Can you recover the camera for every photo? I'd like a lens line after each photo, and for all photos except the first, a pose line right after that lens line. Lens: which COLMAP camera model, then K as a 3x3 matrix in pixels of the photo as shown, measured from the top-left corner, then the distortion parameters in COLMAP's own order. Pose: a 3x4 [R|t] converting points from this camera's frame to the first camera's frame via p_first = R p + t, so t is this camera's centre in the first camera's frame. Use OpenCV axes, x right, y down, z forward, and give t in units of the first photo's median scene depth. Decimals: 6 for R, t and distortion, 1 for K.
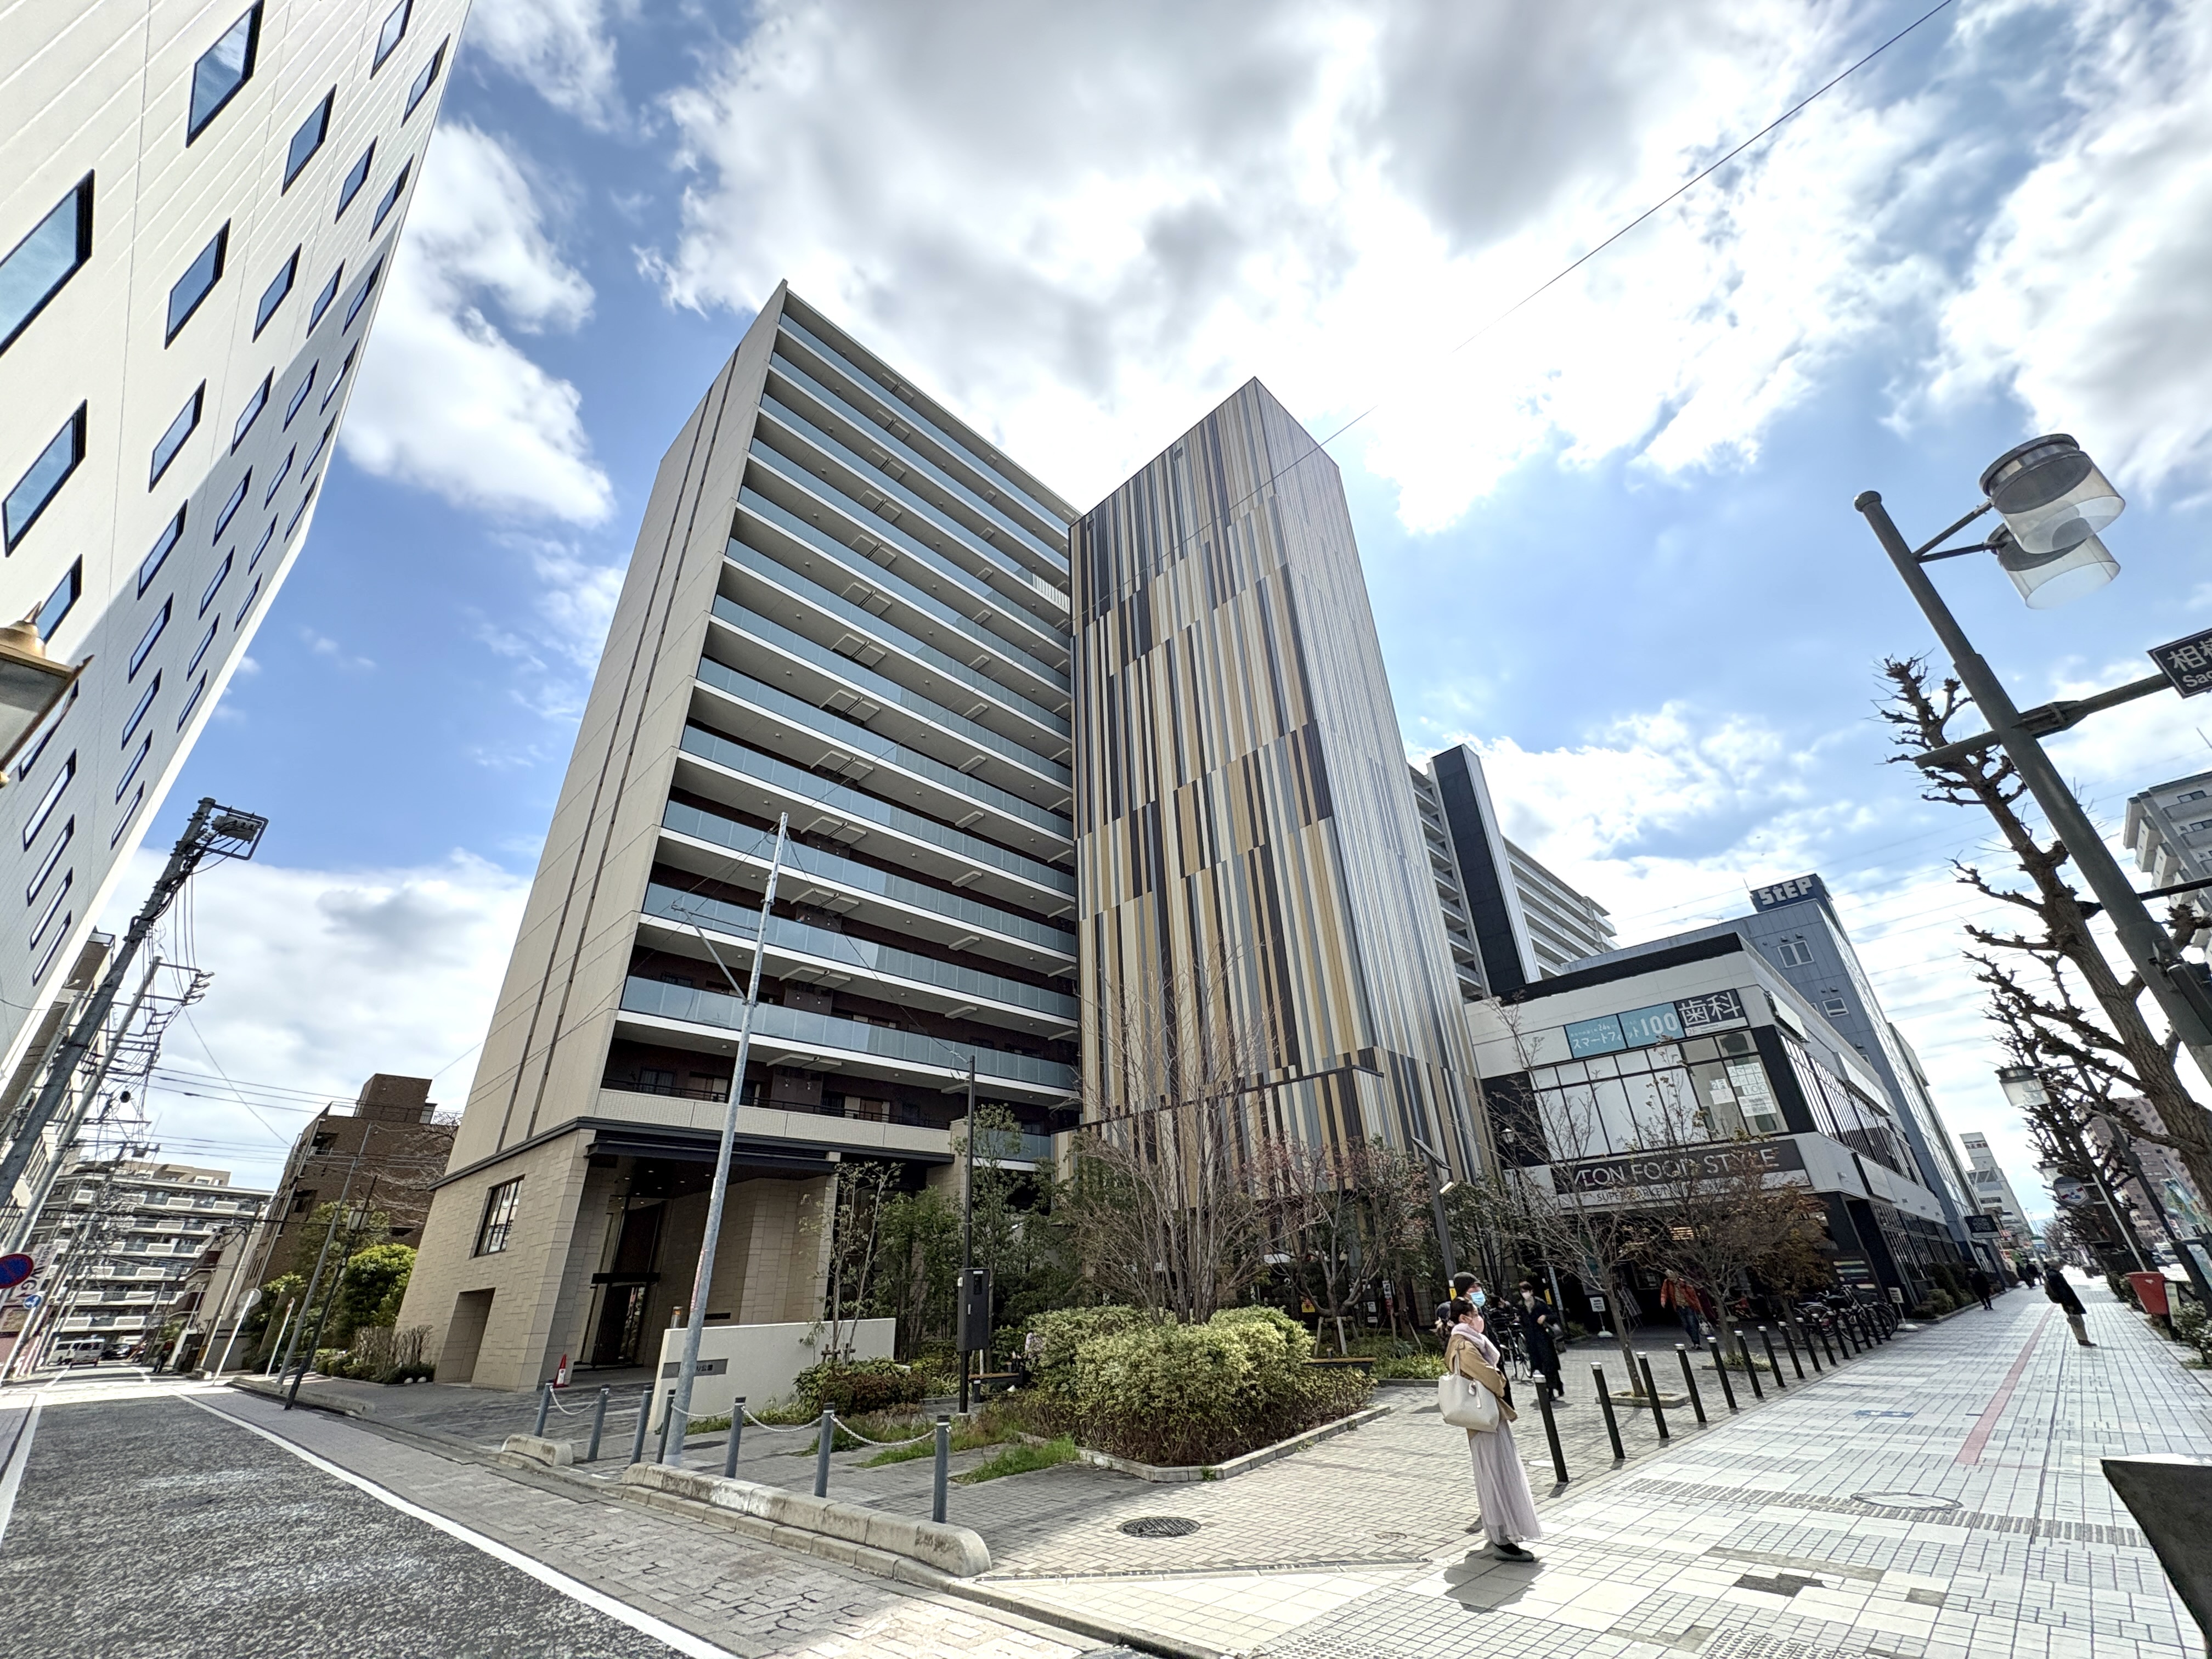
lens RADIAL K [[877.3, 0, 1106.6], [0, 877.3, 831.6], [0, 0, 1]] dist [-0.000409, 0.000414]
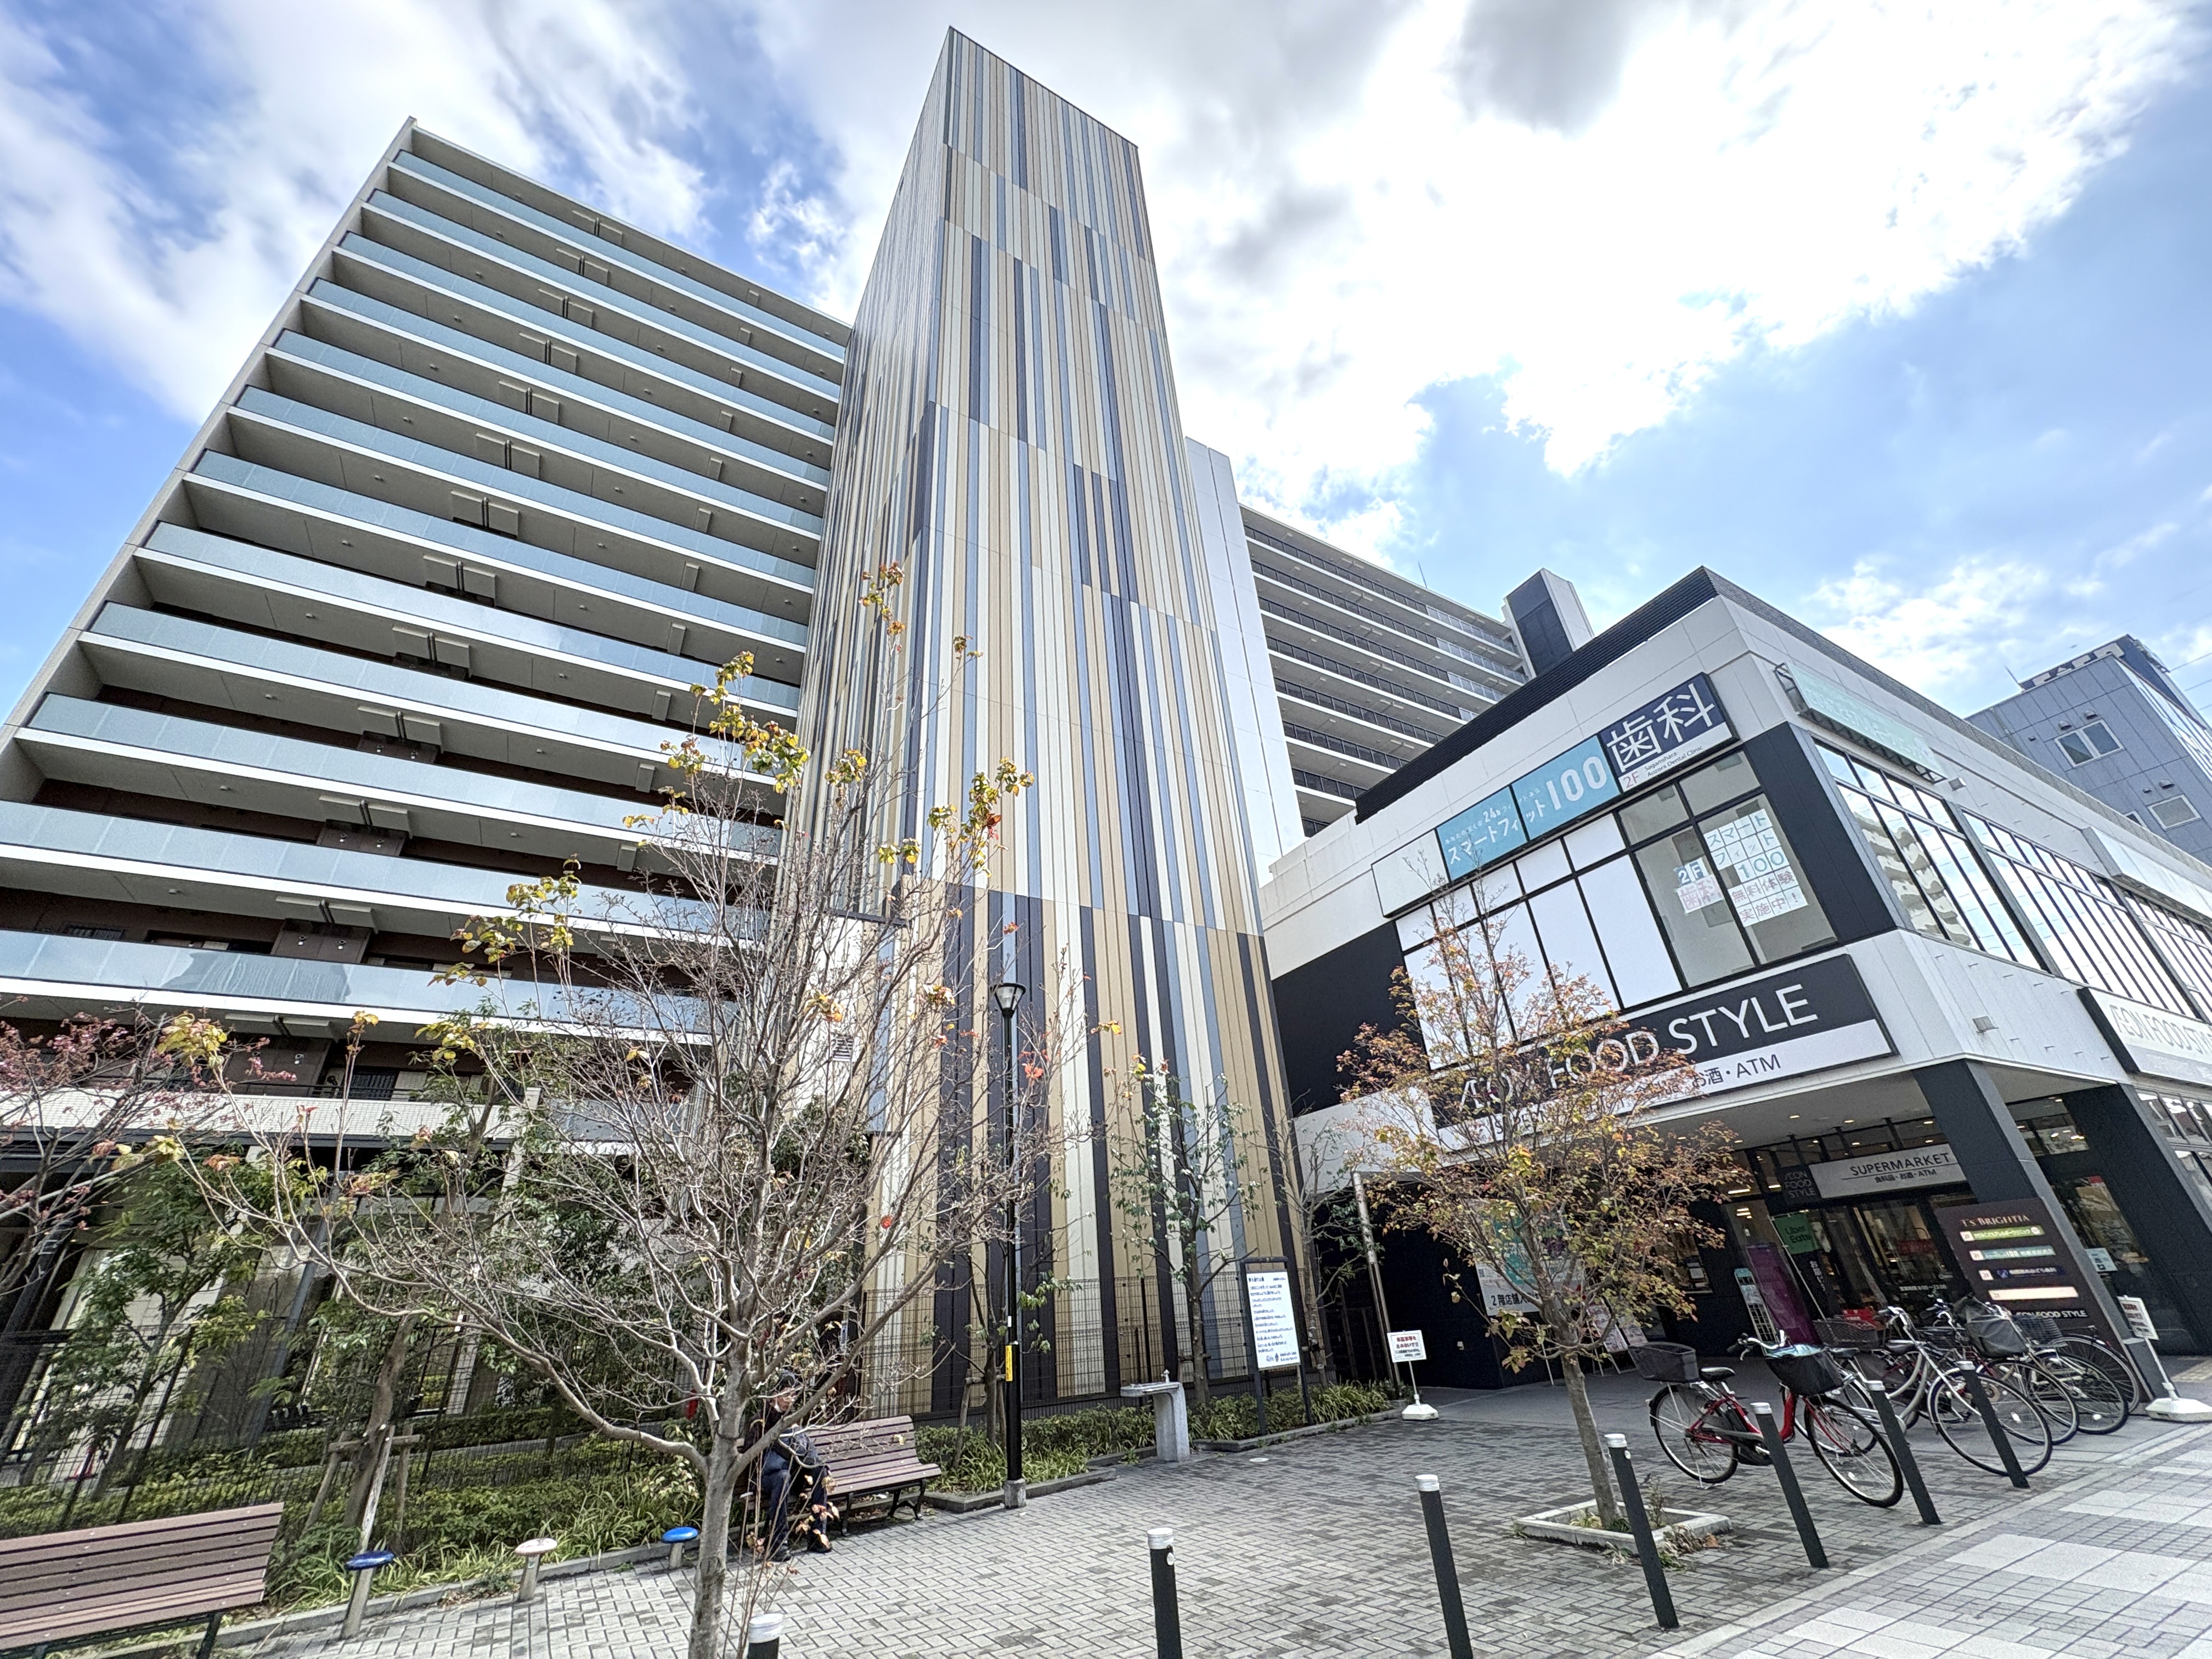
lens RADIAL K [[878.2, 0, 1106.0], [0, 878.2, 829.5], [0, 0, 1]] dist [0.001253, -0.000274]
pose [[0.962191, -0.154308, -0.224449, 0.443570], [0.154420, 0.987856, -0.017167, 0.198296], [0.224372, -0.018142, 0.974335, 0.407066]]
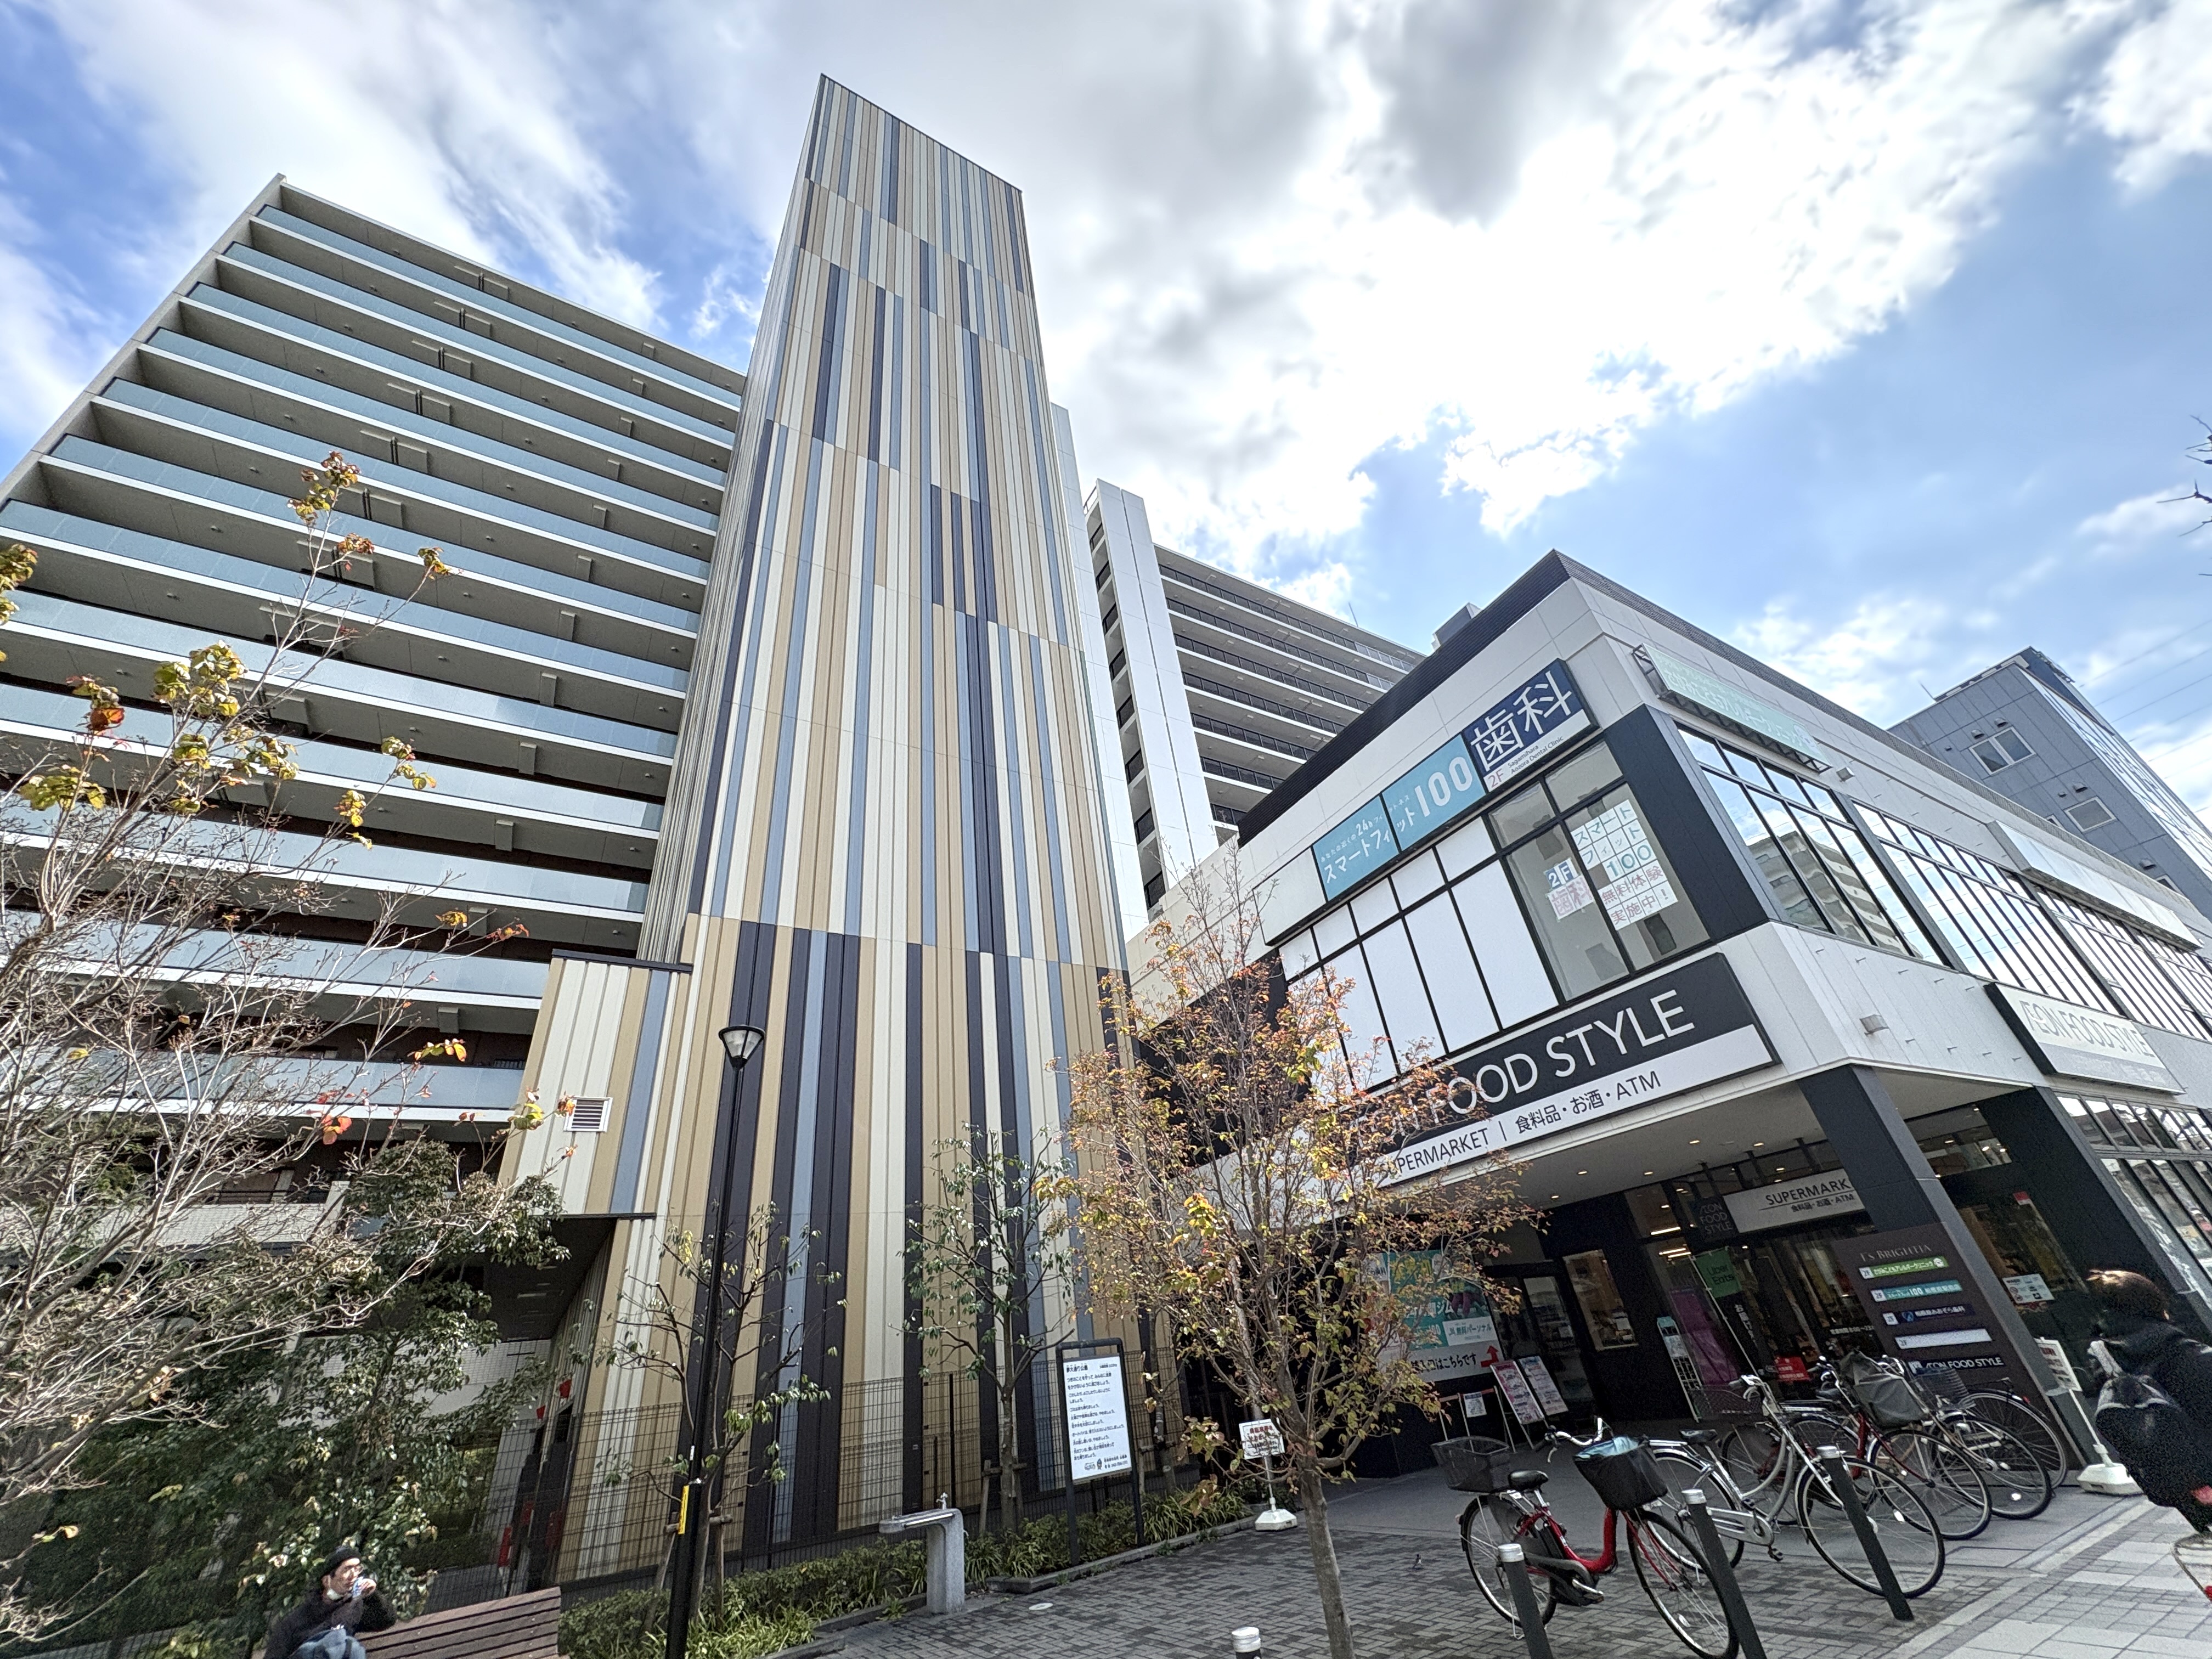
lens RADIAL K [[878.2, 0, 1106.0], [0, 878.2, 829.5], [0, 0, 1]] dist [0.001253, -0.000274]
pose [[0.961757, -0.205253, -0.181368, 0.498805], [0.194719, 0.978042, -0.074288, 0.225586], [0.192633, 0.036131, 0.980605, 0.465177]]
